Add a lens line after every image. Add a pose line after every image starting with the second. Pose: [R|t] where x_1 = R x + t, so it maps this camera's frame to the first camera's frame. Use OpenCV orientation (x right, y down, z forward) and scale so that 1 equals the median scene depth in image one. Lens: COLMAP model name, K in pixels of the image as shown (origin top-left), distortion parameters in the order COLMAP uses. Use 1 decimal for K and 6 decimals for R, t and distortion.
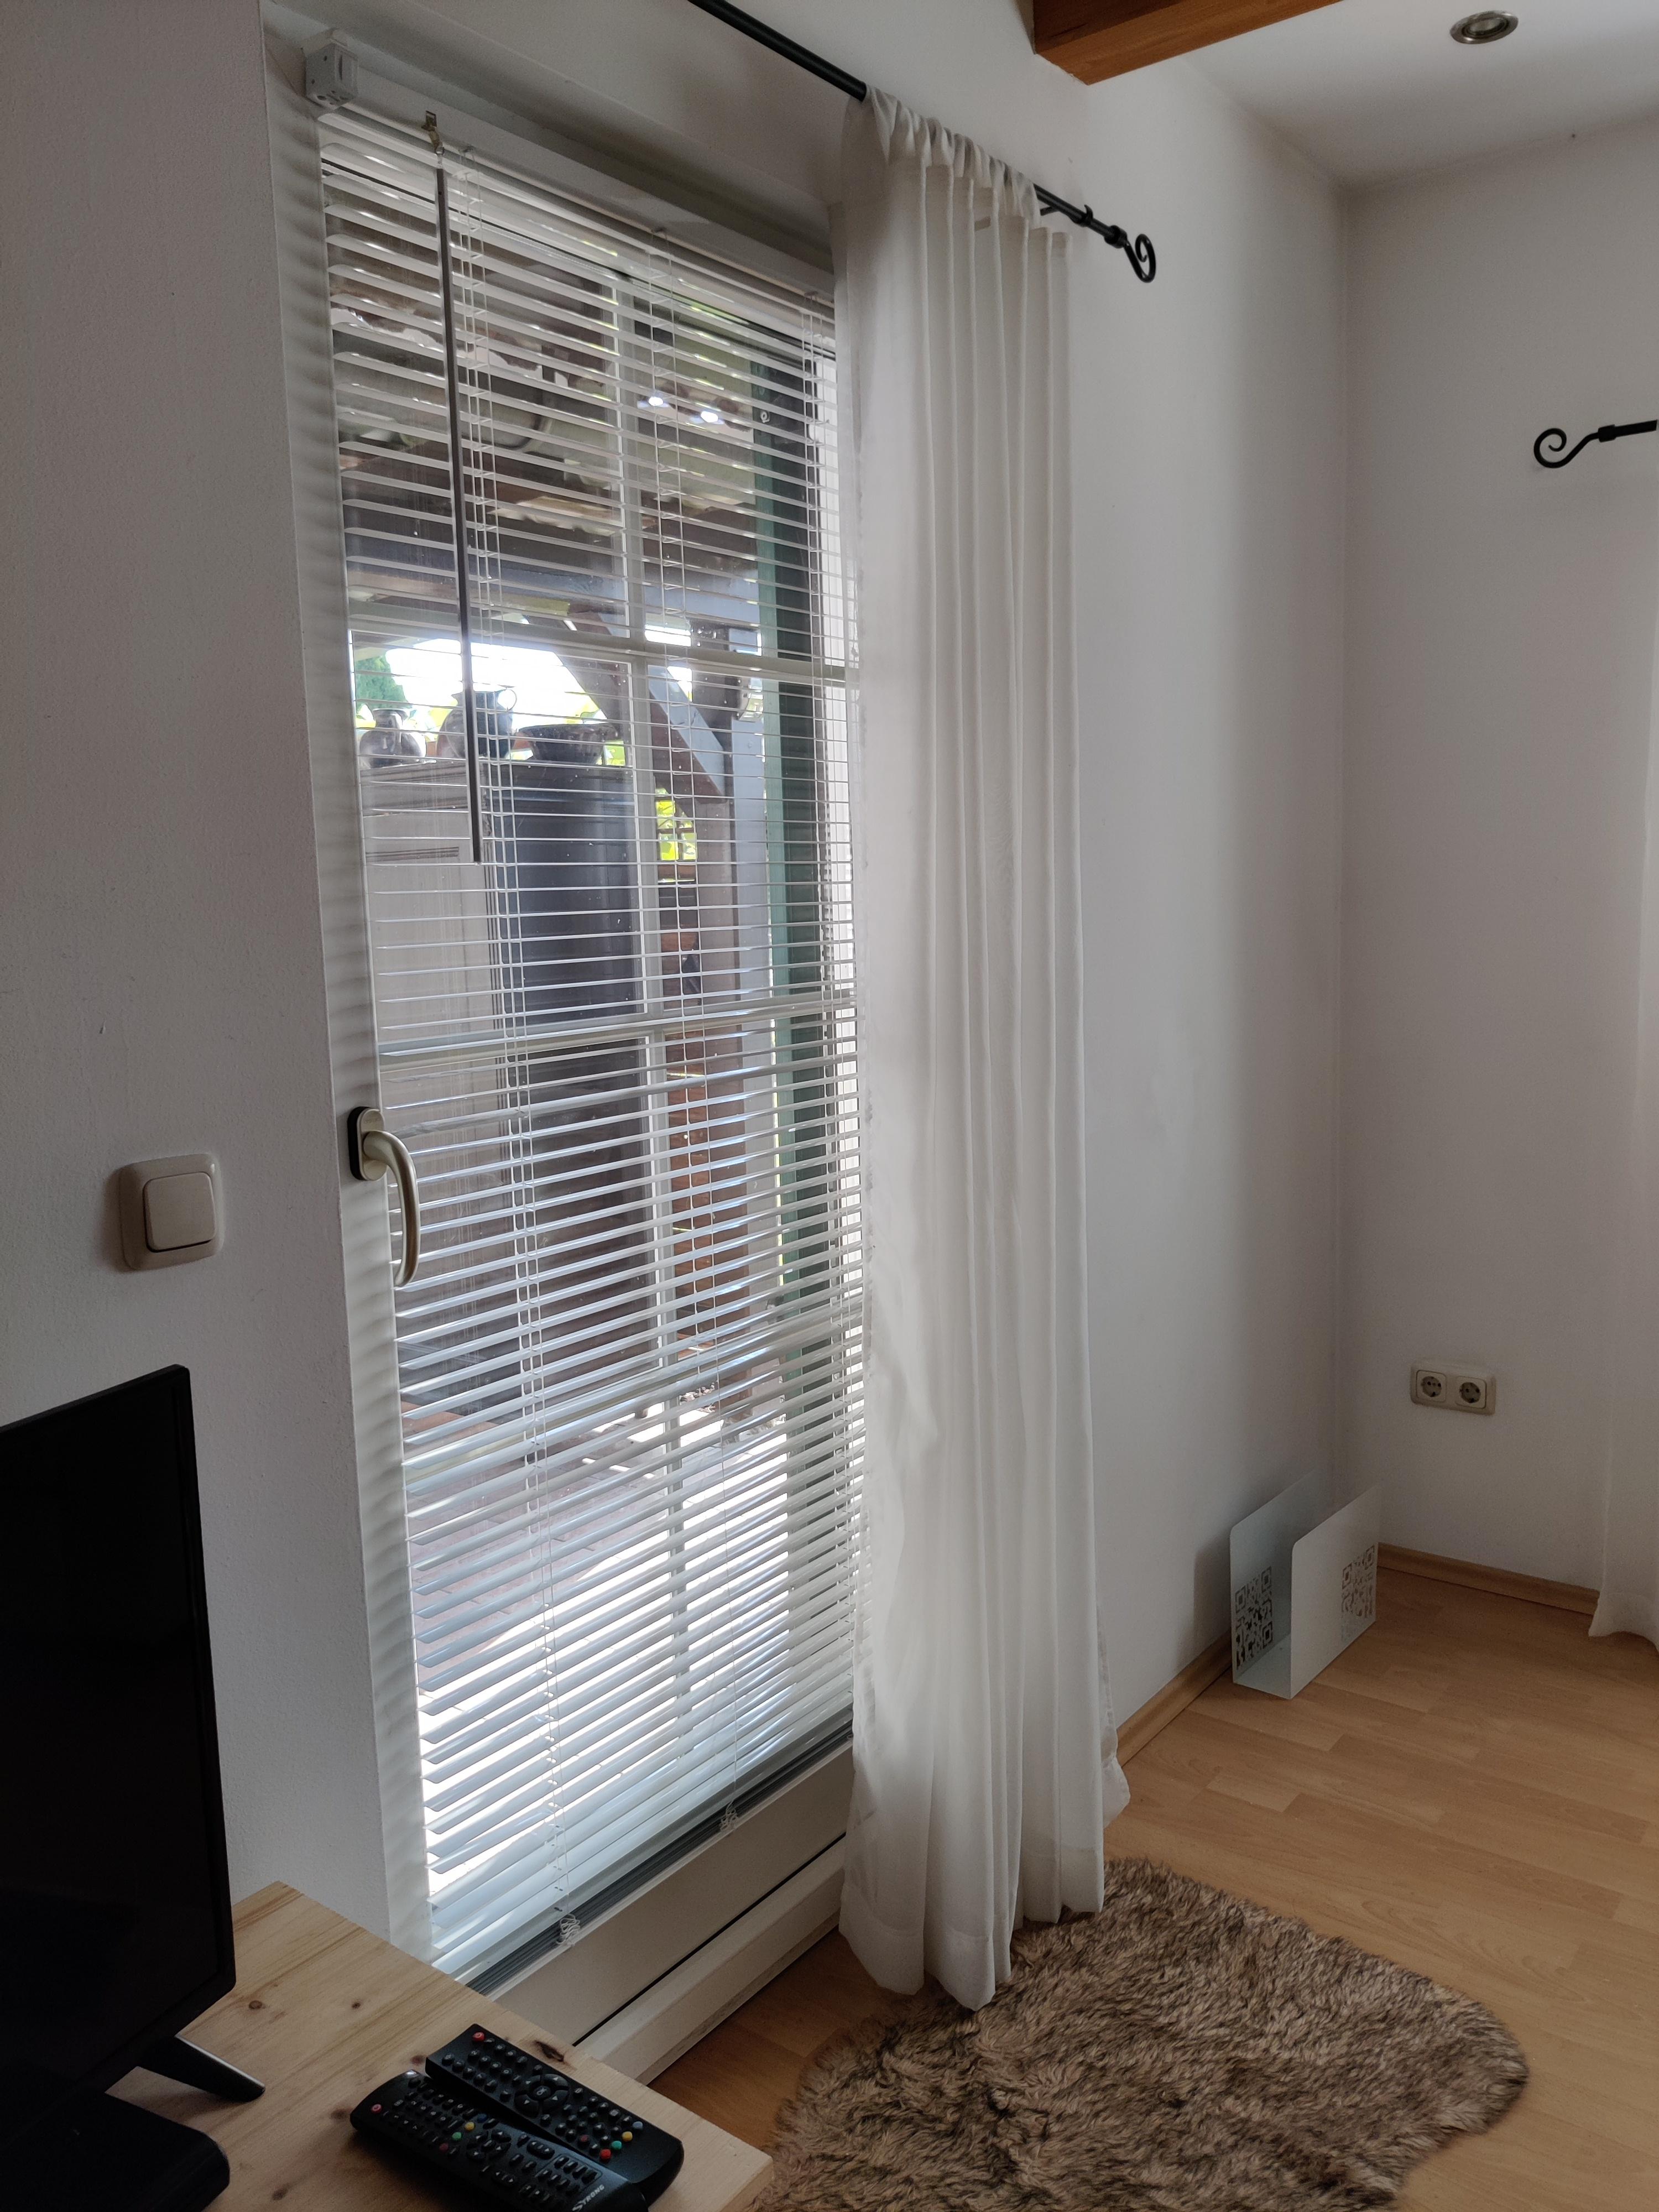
lens RADIAL K [[1708.9, 0, 829.5], [0, 1708.9, 1106.0], [0, 0, 1]] dist [-0.014607, -0.003773]
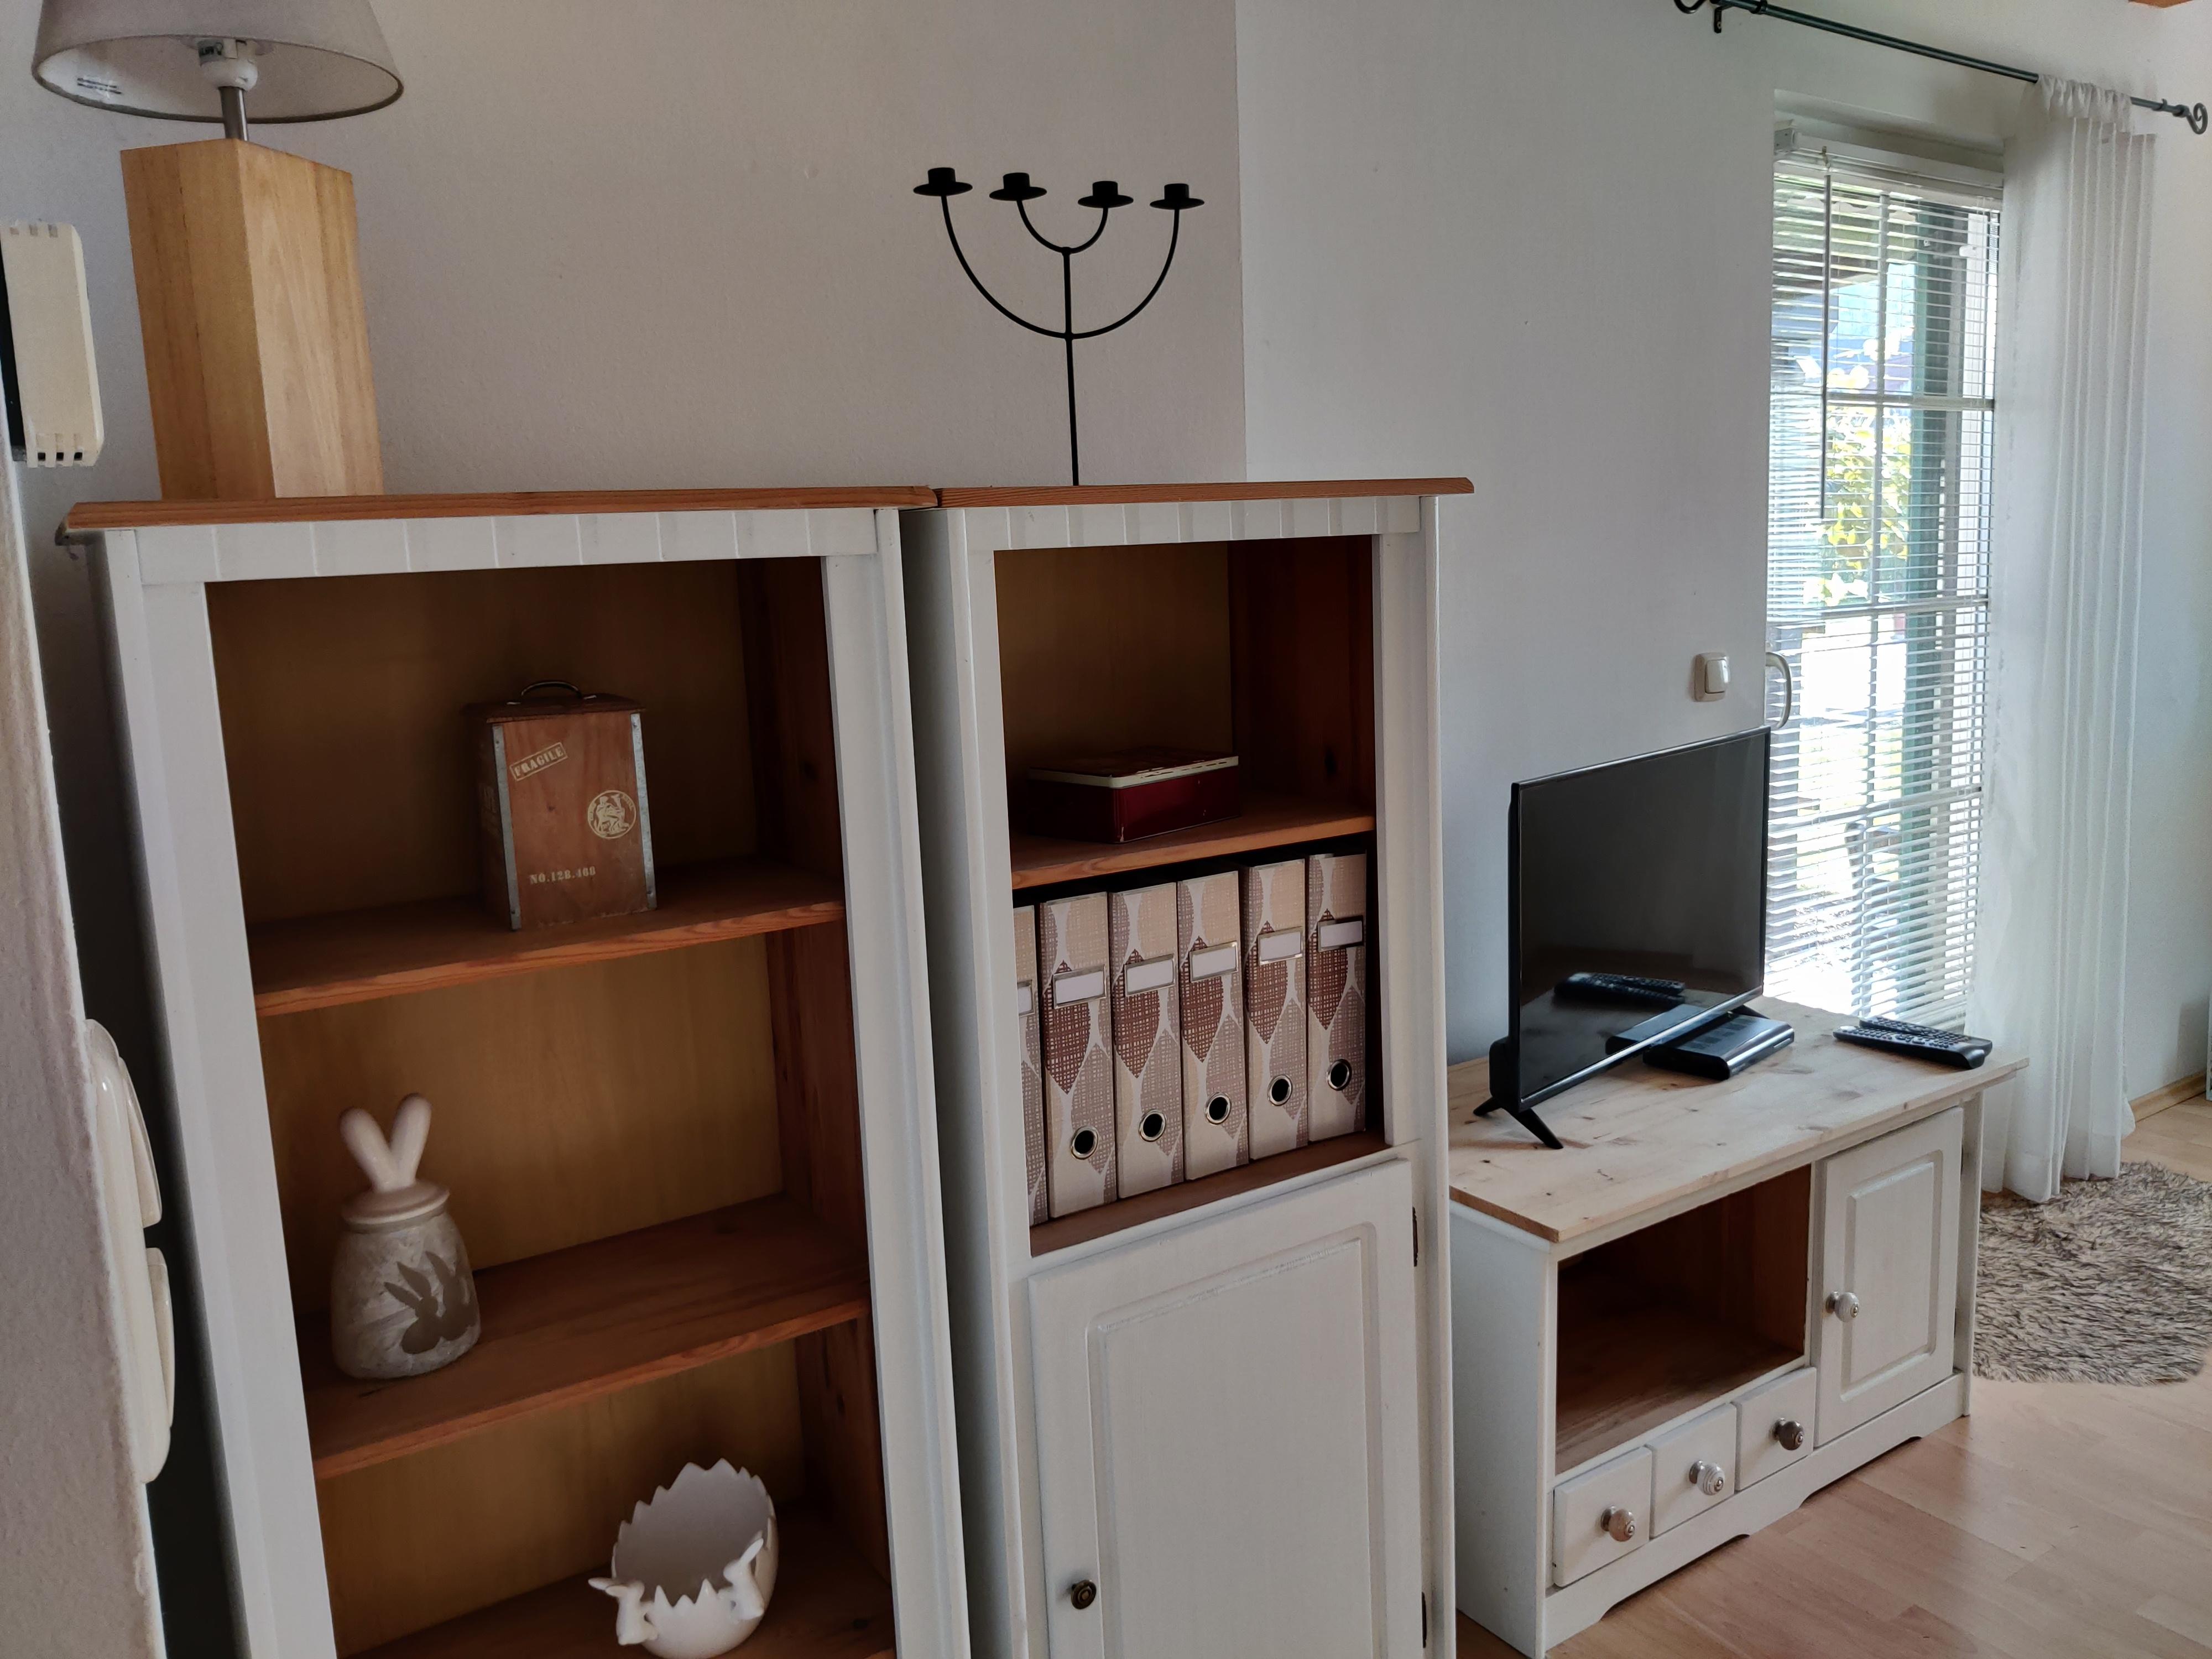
lens RADIAL K [[1708.9, 0, 1055.4], [0, 1708.9, 852.0], [0, 0, 1]] dist [-0.014607, -0.003773]
pose [[0.941466, 0.039193, -0.334822, -0.277230], [-0.027634, 0.998848, 0.039221, 0.144036], [0.335973, -0.027673, 0.941465, -0.886503]]
